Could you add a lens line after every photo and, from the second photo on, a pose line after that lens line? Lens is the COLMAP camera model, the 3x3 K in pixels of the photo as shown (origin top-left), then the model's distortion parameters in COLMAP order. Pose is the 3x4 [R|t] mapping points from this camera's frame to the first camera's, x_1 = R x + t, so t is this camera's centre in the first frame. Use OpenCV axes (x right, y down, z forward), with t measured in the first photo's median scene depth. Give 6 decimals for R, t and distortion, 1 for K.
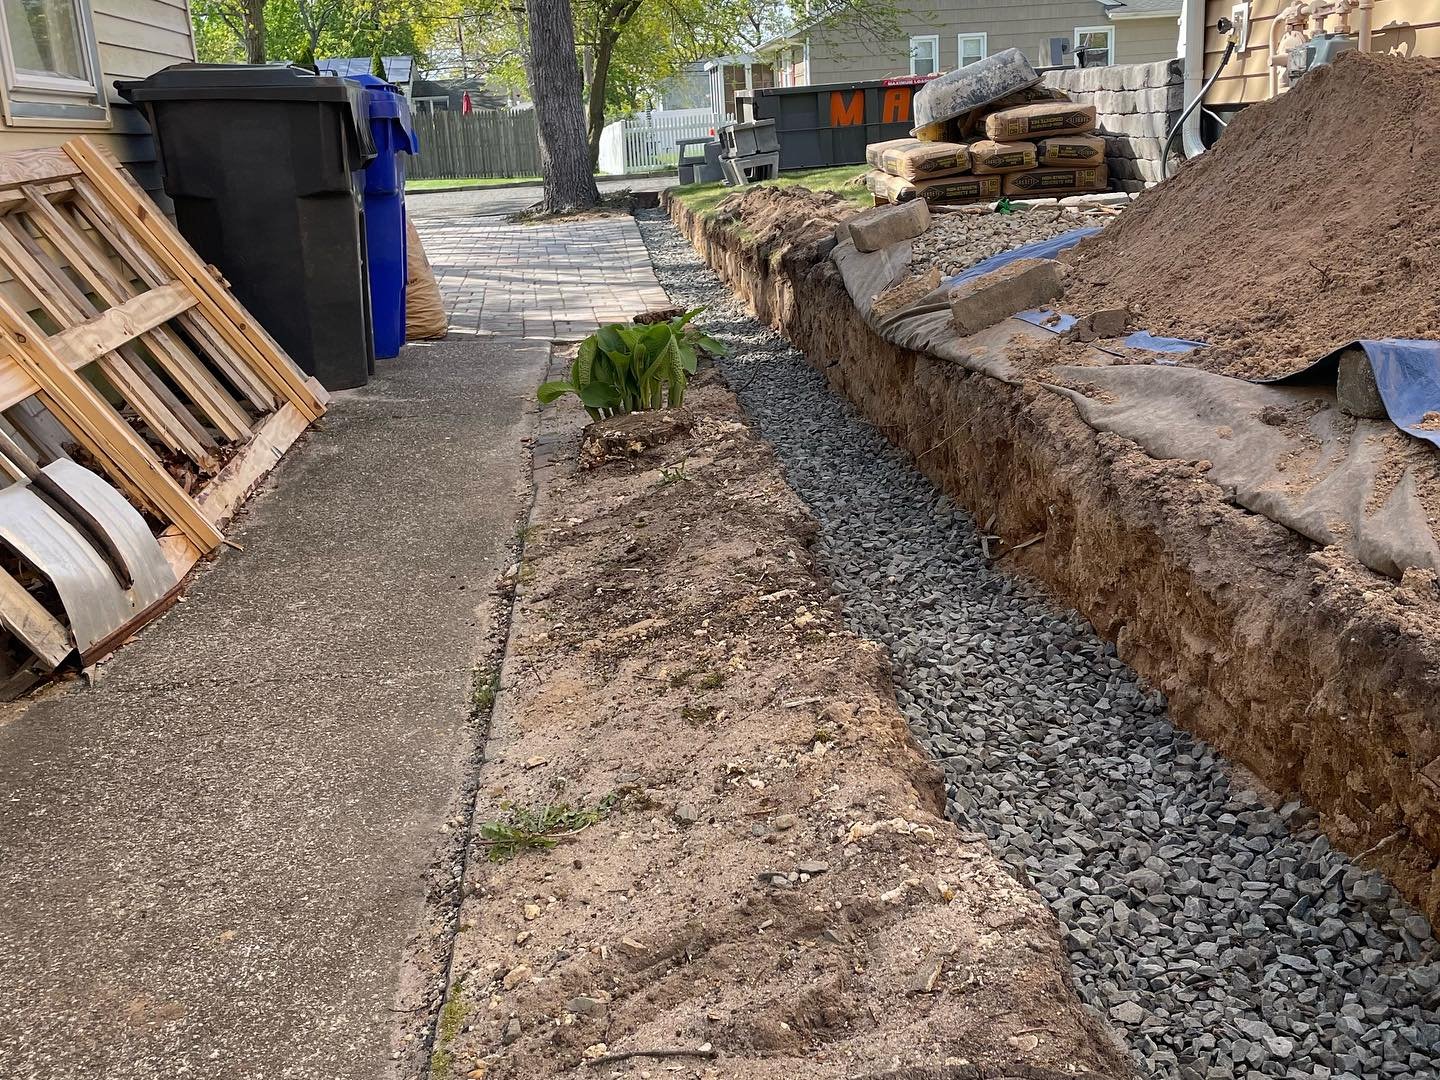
lens RADIAL K [[1479.4, 0, 771.3], [0, 1479.4, 491.0], [0, 0, 1]] dist [0.084093, -0.022620]
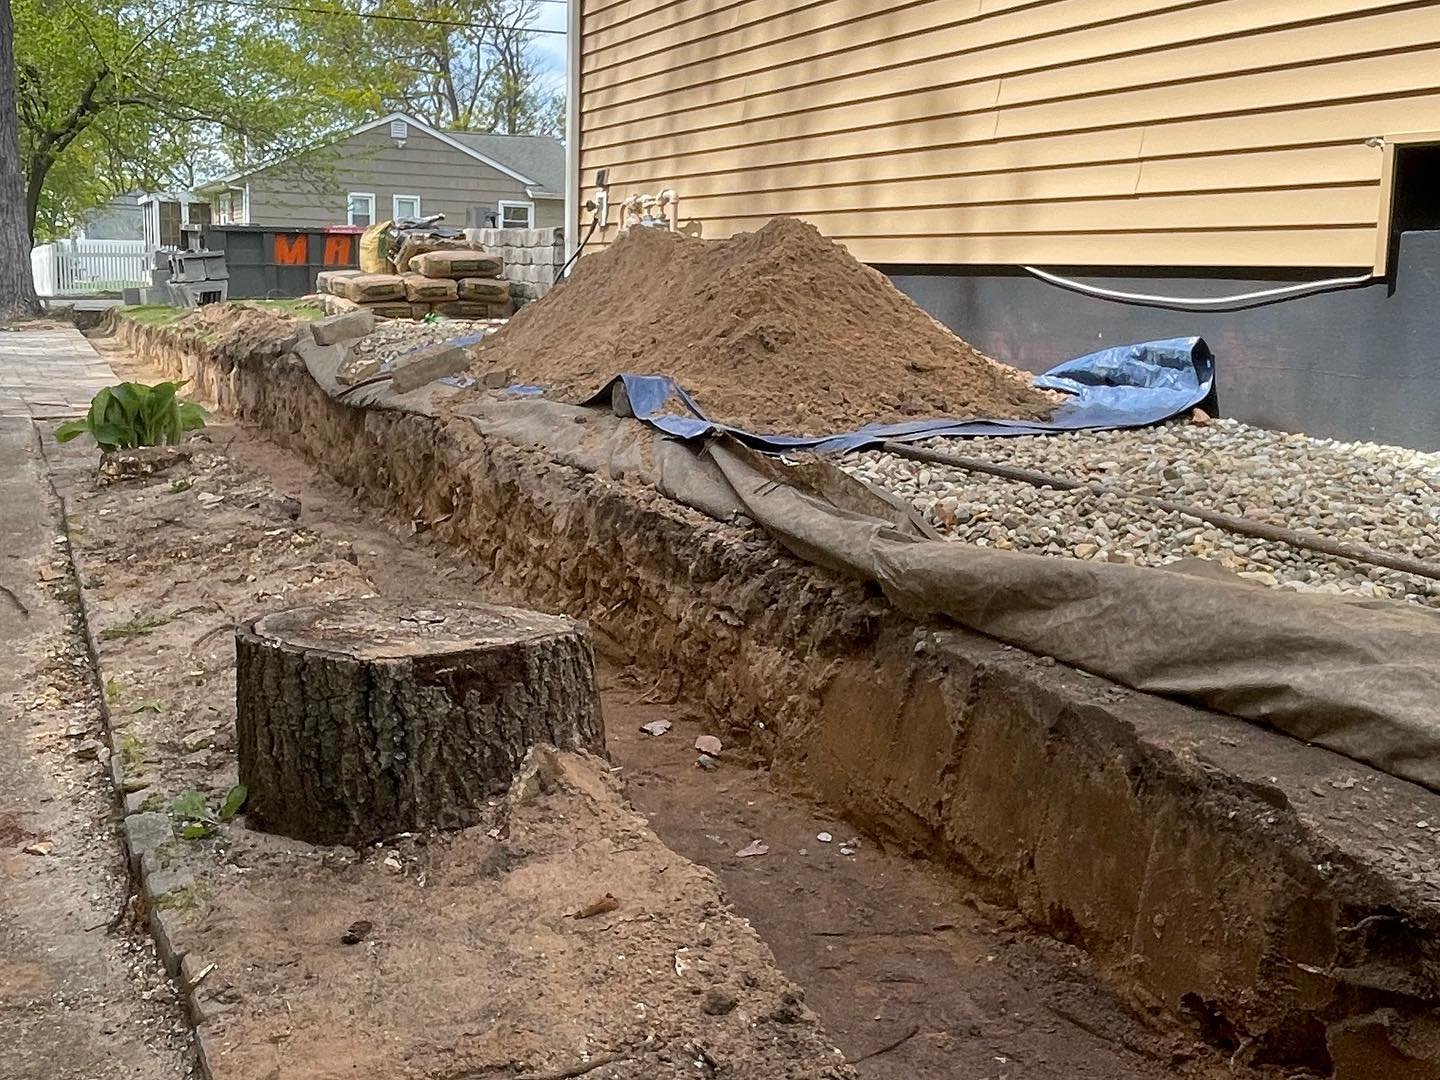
lens RADIAL K [[1435.6, 0, 720.0], [0, 1435.6, 540.0], [0, 0, 1]] dist [0.088640, -0.102364]
pose [[0.939977, 0.012586, 0.341006, -0.048334], [0.010750, 0.997731, -0.066458, 0.117314], [-0.341068, 0.066135, 0.937709, -0.361115]]
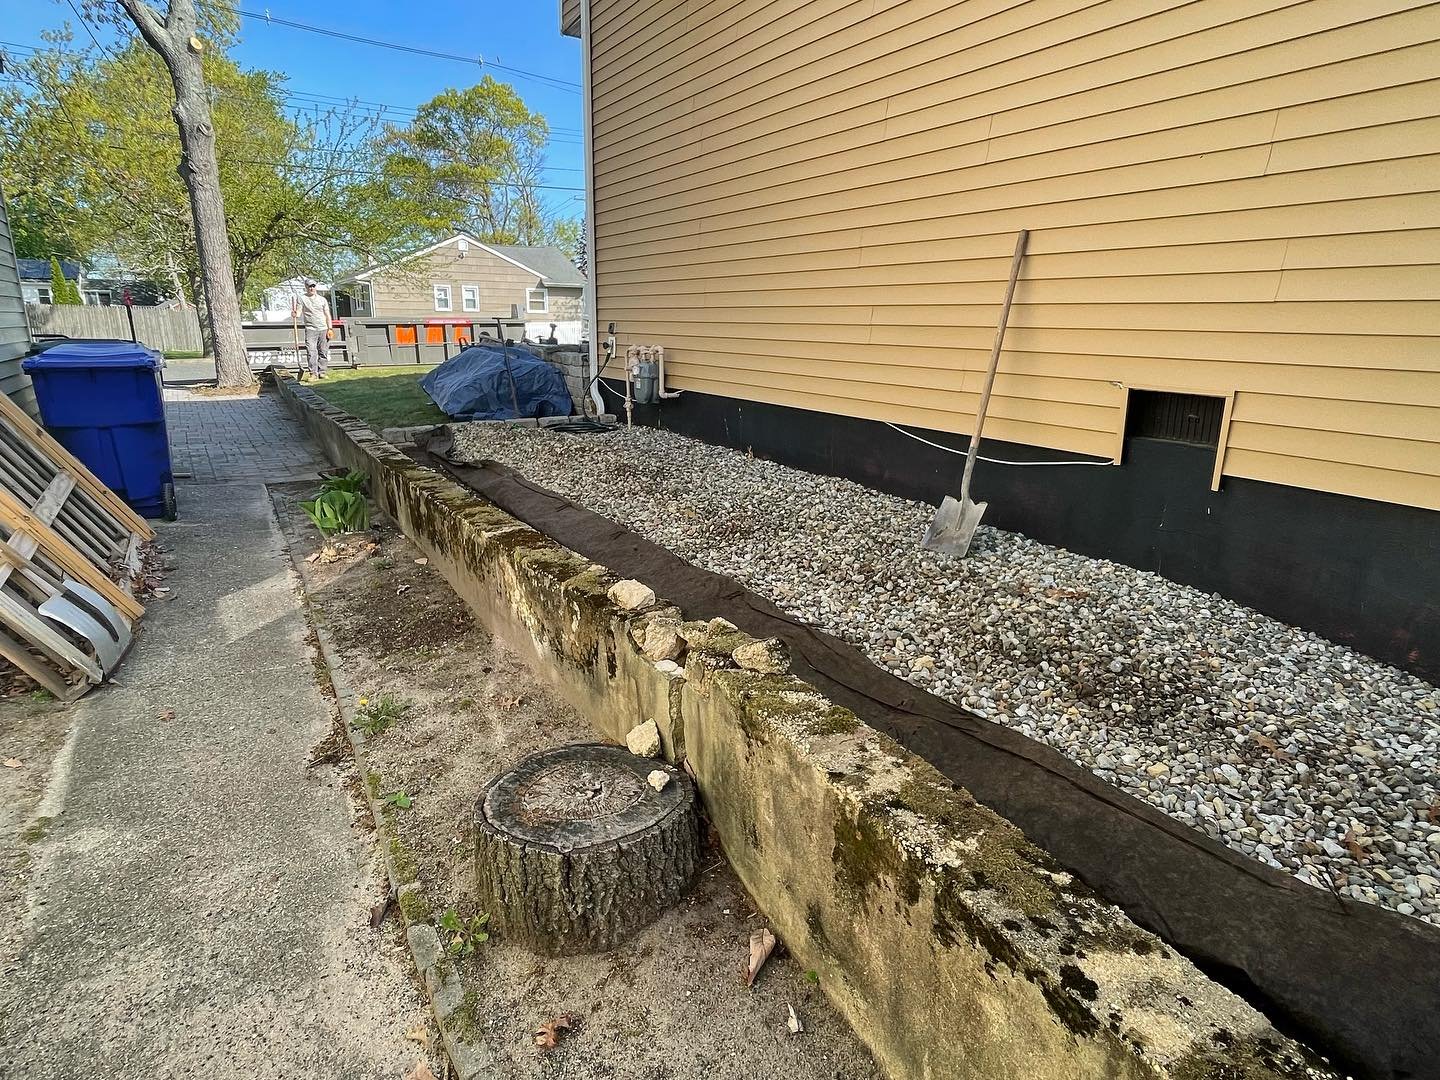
lens RADIAL K [[821.0, 0, 717.6], [0, 821.0, 556.6], [0, 0, 1]] dist [0.000977, -0.000248]
pose [[0.911735, -0.051275, 0.407566, -0.090647], [0.037762, 0.998440, 0.041136, -0.050436], [-0.409039, -0.022114, 0.912249, -0.281066]]
